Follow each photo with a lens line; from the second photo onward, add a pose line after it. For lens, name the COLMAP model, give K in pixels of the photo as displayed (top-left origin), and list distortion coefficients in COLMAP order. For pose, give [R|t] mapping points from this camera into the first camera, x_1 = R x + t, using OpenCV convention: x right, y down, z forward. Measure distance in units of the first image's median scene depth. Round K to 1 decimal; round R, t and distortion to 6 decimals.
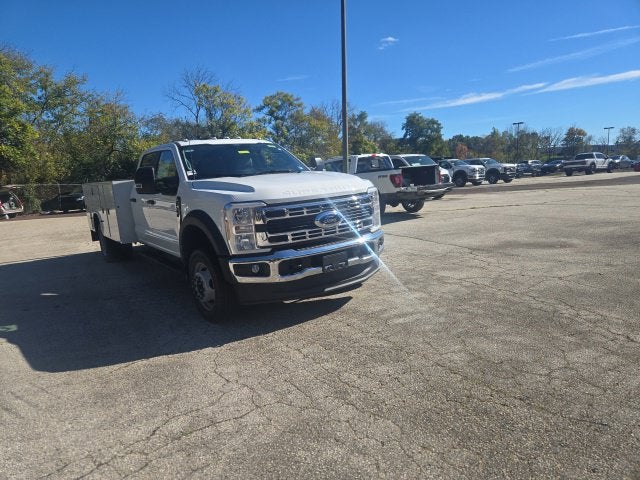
lens RADIAL K [[433.1, 0, 310.5], [0, 433.1, 242.8], [0, 0, 1]] dist [0.069115, -0.056998]
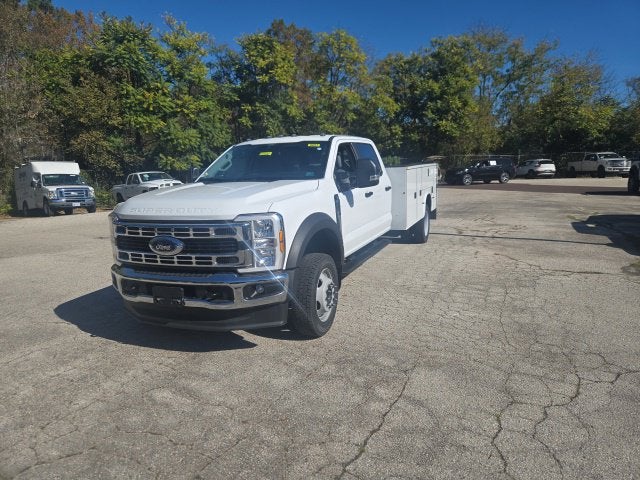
lens RADIAL K [[433.1, 0, 325.5], [0, 433.1, 236.8], [0, 0, 1]] dist [0.069115, -0.056998]
pose [[0.551179, 0.188493, -0.812817, 0.322792], [-0.138651, 0.981296, 0.133543, -0.081486], [0.822787, 0.039092, 0.567004, 0.271047]]
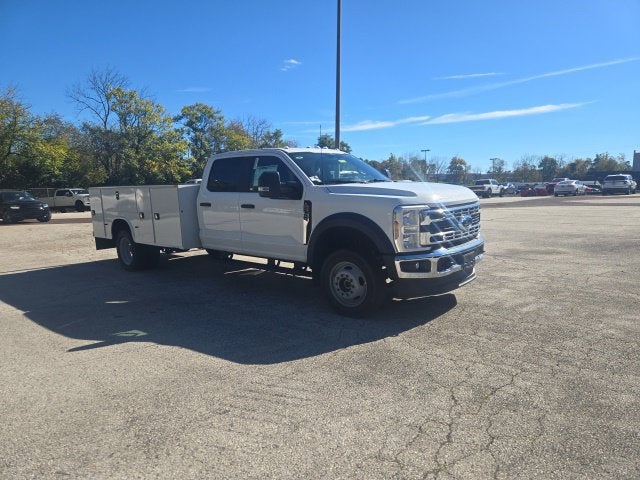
lens RADIAL K [[433.1, 0, 321.1], [0, 433.1, 248.4], [0, 0, 1]] dist [0.069115, -0.056998]
pose [[0.970438, 0.003118, 0.241329, -0.211146], [0.003134, 0.999669, -0.025518, 0.014706], [-0.241329, 0.025520, 0.970108, -0.006685]]
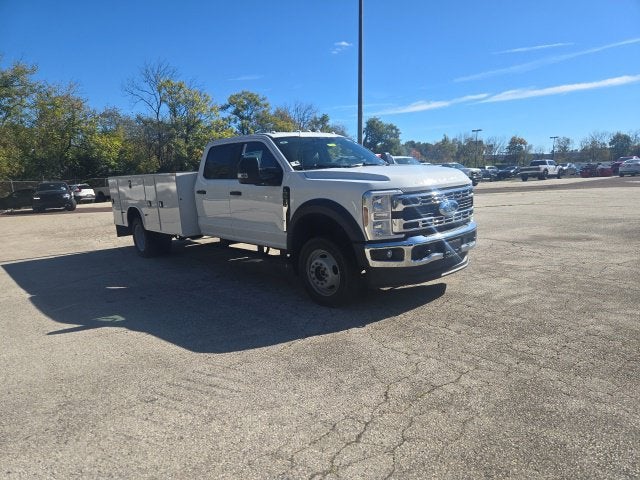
lens RADIAL K [[433.1, 0, 319.1], [0, 433.1, 251.0], [0, 0, 1]] dist [0.069115, -0.056998]
pose [[0.992455, -0.004229, 0.122536, -0.141865], [0.002722, 0.999919, 0.012463, 0.013152], [-0.122579, -0.012036, 0.992386, -0.008692]]
